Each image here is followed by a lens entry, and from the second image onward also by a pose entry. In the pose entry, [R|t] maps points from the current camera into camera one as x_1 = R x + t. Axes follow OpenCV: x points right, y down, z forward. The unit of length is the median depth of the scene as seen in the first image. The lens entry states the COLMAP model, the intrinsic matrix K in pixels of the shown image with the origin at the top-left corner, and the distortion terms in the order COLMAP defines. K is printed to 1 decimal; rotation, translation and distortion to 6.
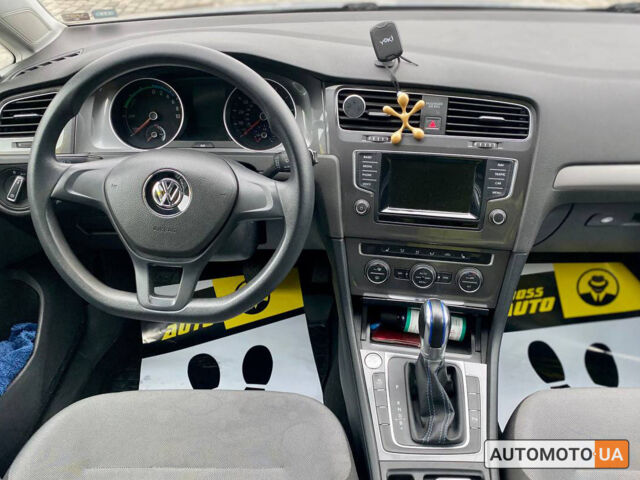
lens RADIAL K [[573.2, 0, 320.0], [0, 573.2, 240.0], [0, 0, 1]] dist [-0.005859, -0.021120]
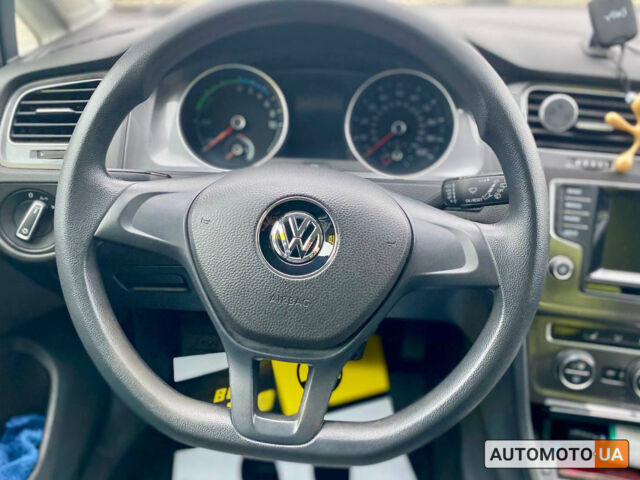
lens RADIAL K [[594.9, 0, 320.0], [0, 594.9, 240.0], [0, 0, 1]] dist [0.010351, -0.010481]
pose [[0.999090, 0.036555, -0.021969, -0.189057], [-0.038150, 0.996287, -0.077180, -0.027886], [0.019066, 0.077948, 0.996775, 0.332456]]
